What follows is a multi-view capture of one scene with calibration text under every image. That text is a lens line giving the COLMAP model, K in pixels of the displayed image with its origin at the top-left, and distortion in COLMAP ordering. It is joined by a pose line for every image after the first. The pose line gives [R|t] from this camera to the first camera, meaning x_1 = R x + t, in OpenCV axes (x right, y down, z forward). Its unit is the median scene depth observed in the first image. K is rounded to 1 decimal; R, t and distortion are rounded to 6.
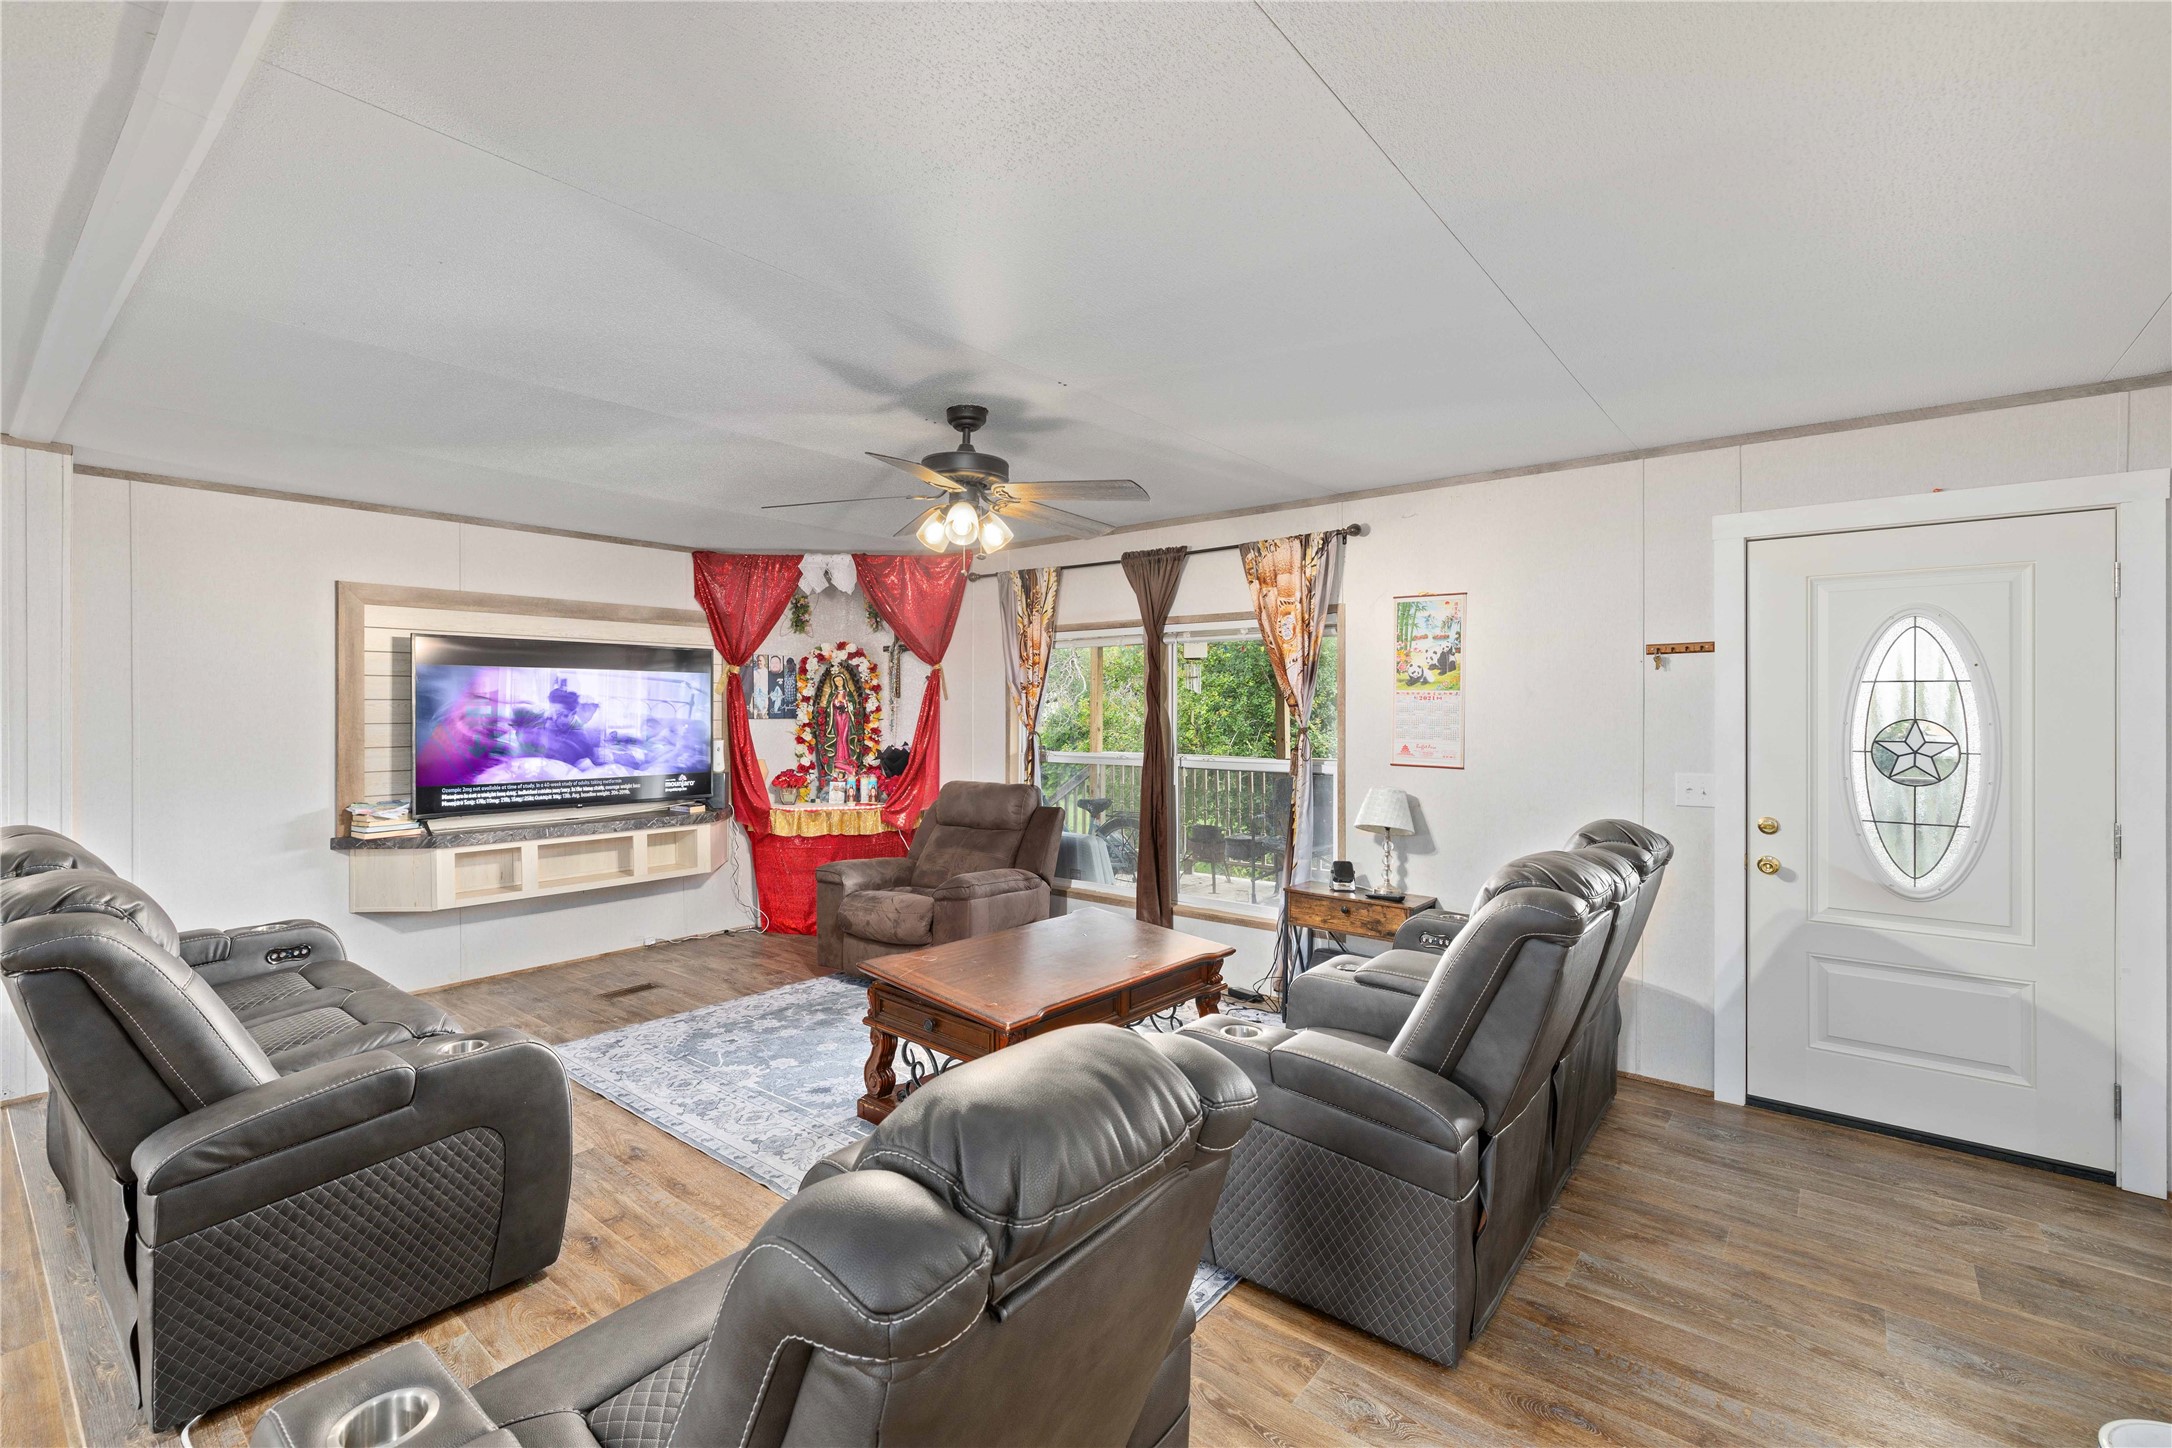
lens RADIAL K [[953.9, 0, 1072.1], [0, 953.9, 706.3], [0, 0, 1]] dist [0.000776, 0.000356]
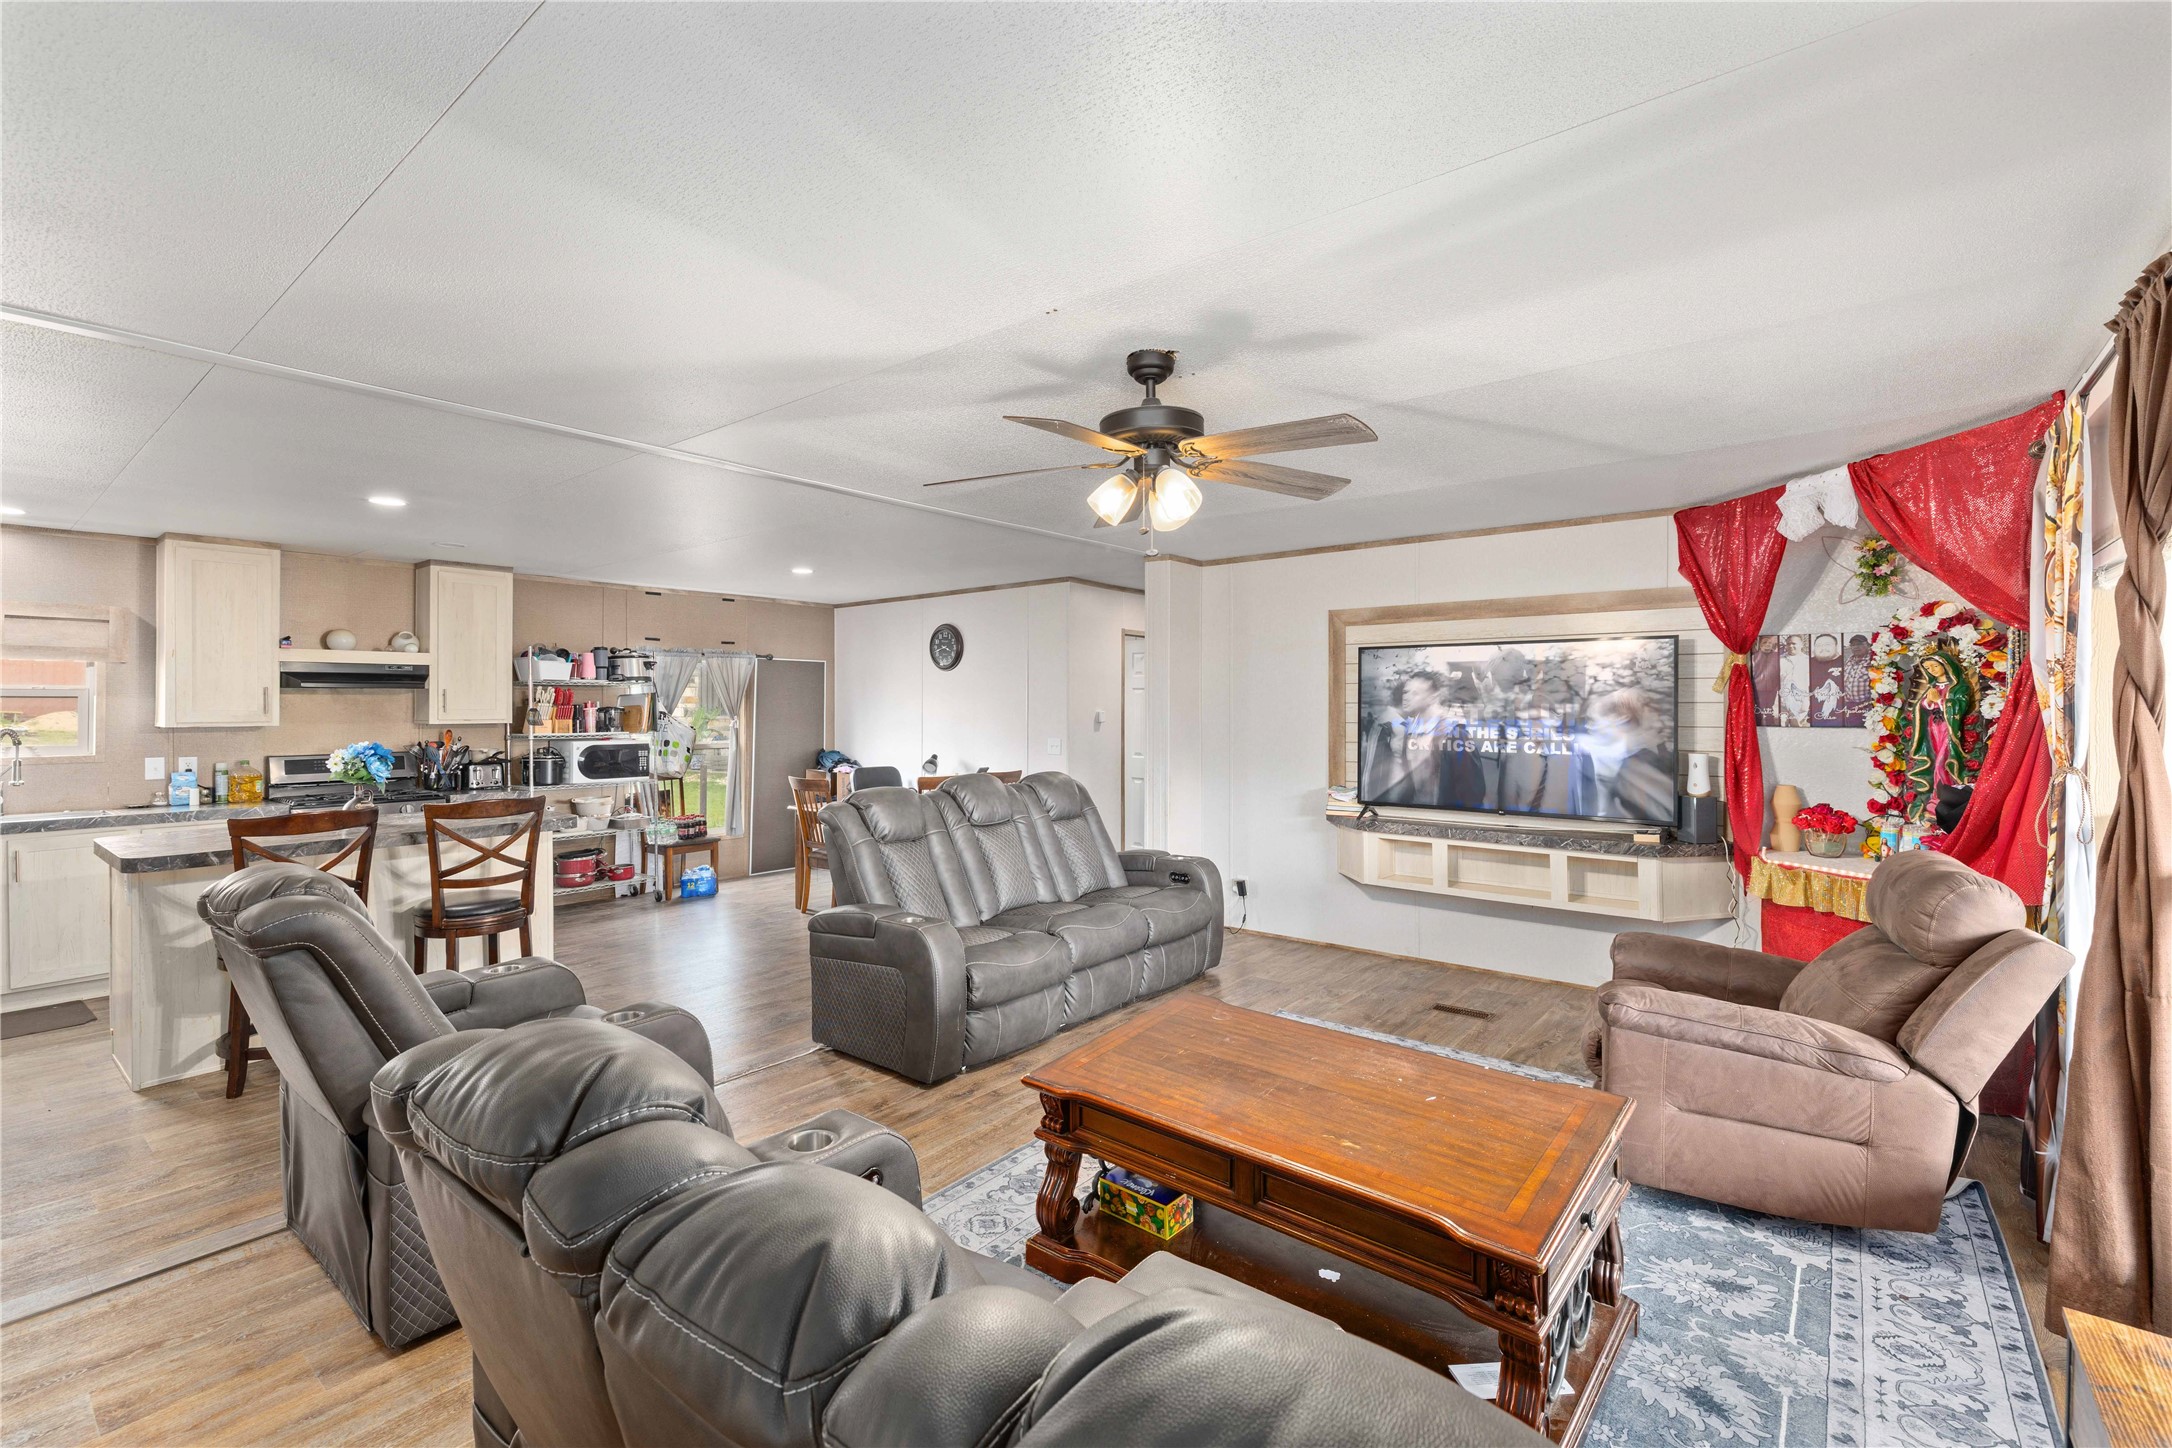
lens RADIAL K [[953.9, 0, 1072.1], [0, 953.9, 706.3], [0, 0, 1]] dist [0.000776, 0.000356]
pose [[0.001361, 0.000952, -0.999999, 0.404584], [0.001862, 0.999998, 0.000955, -0.004052], [0.999997, -0.001863, 0.001360, 0.518740]]
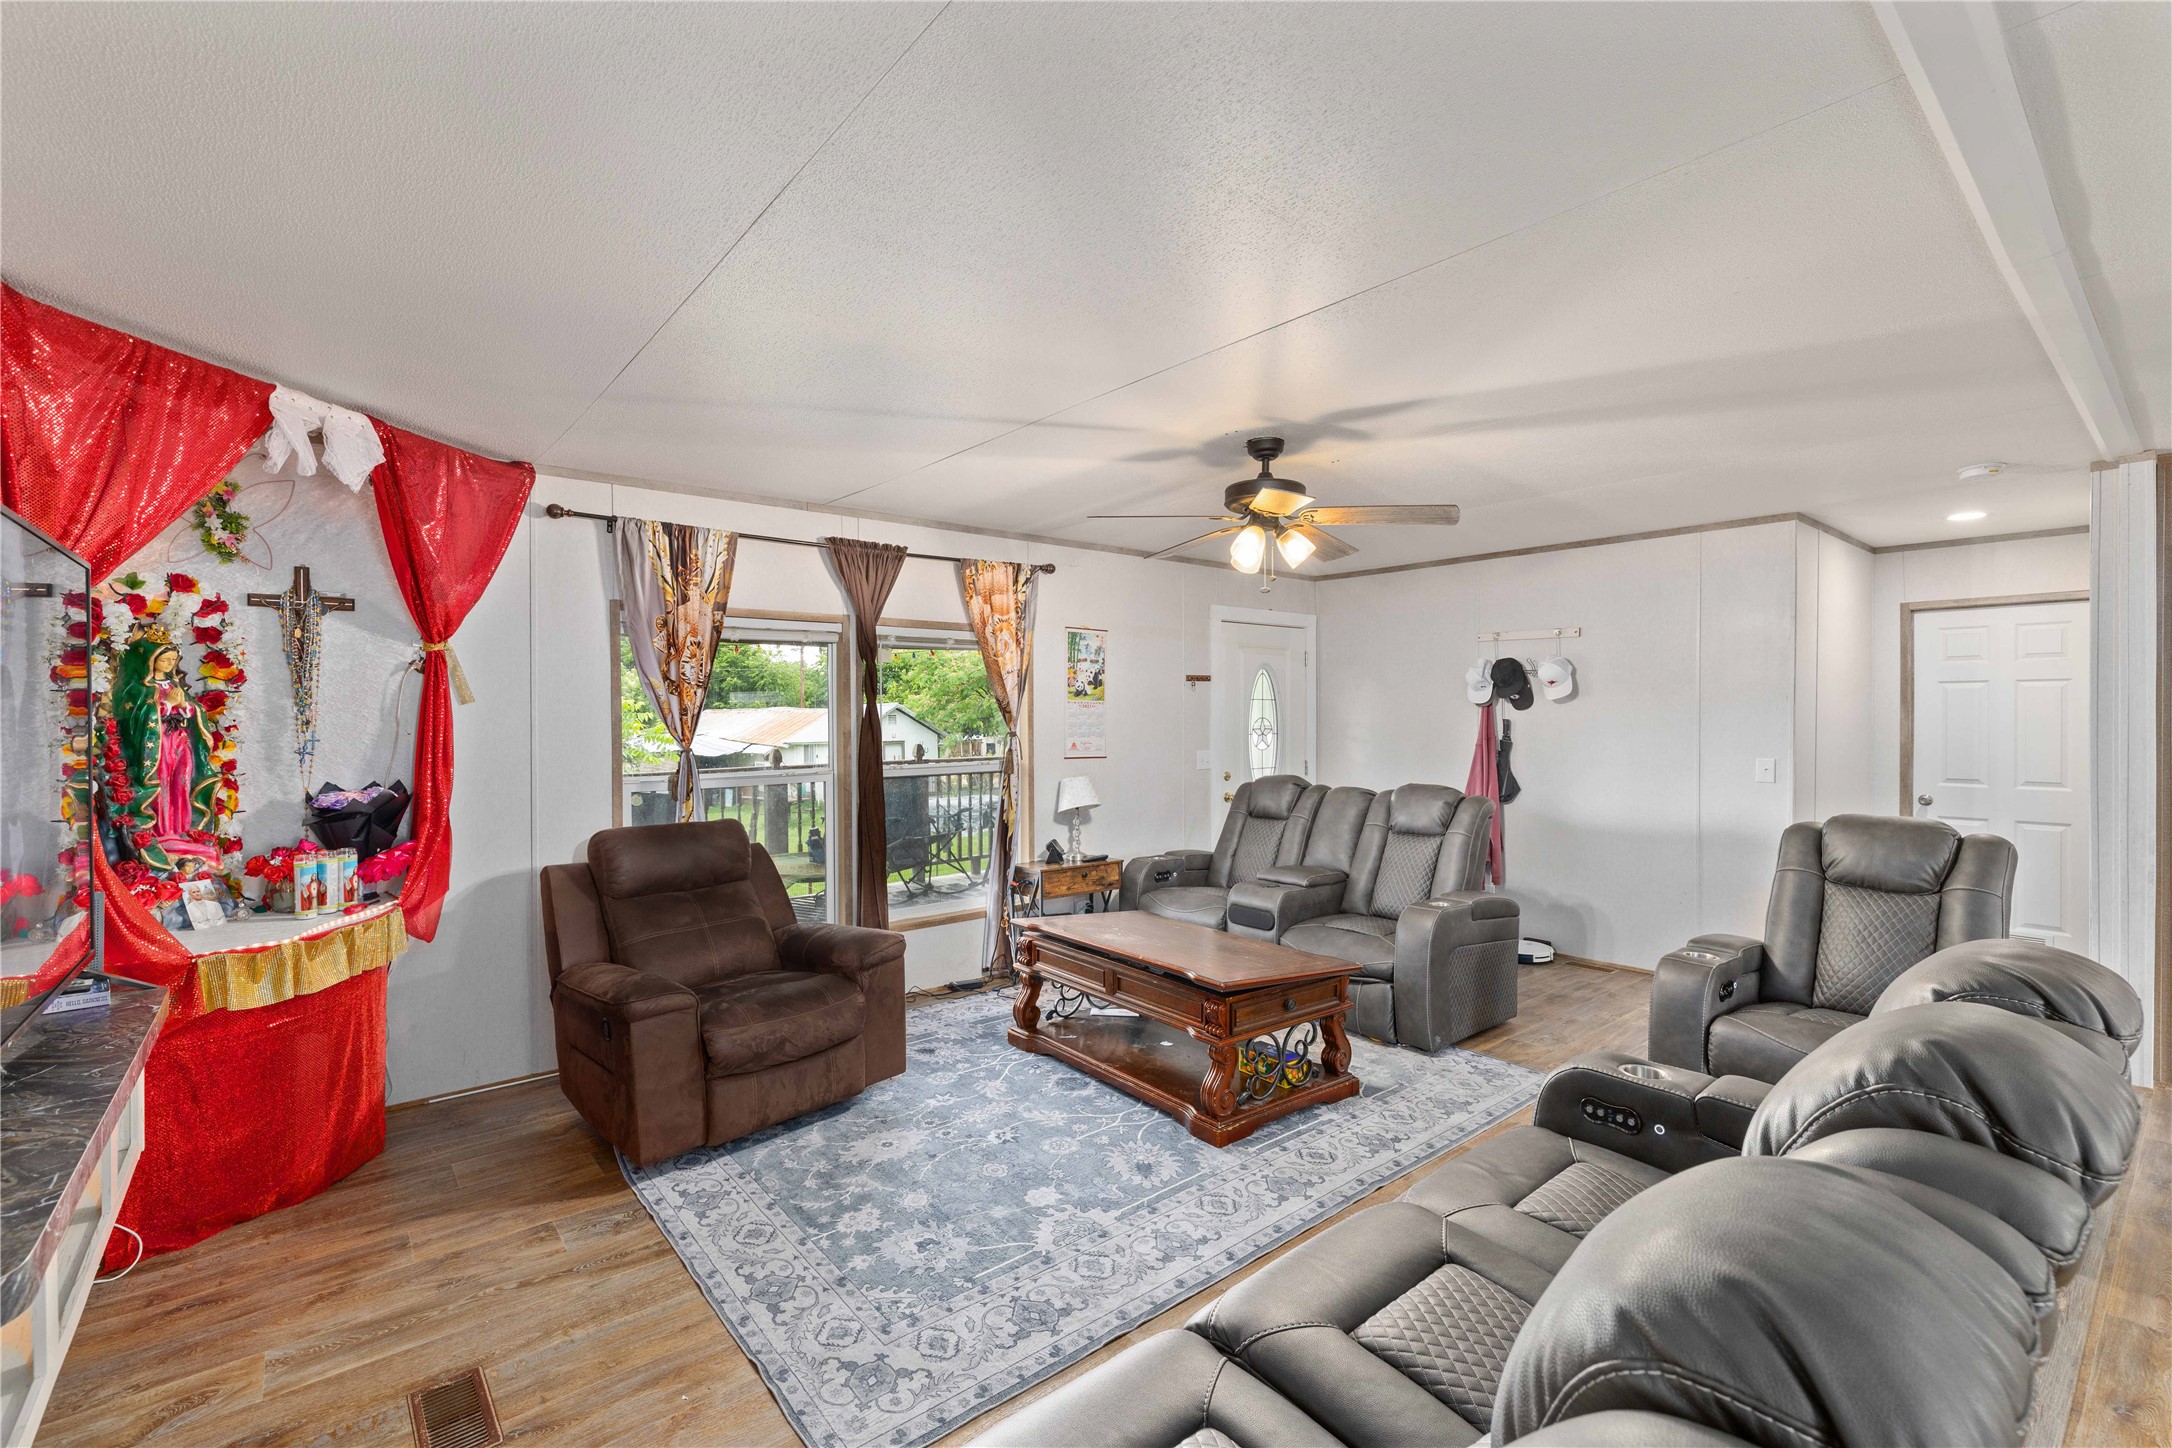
lens RADIAL K [[935.8, 0, 1086.0], [0, 935.8, 724.0], [0, 0, 1]] dist [-0.001803, -0.000095]
pose [[0.193915, -0.013827, 0.980921, -0.673052], [0.003117, 0.999904, 0.013478, -0.001113], [-0.981013, 0.000444, 0.193940, 0.554930]]
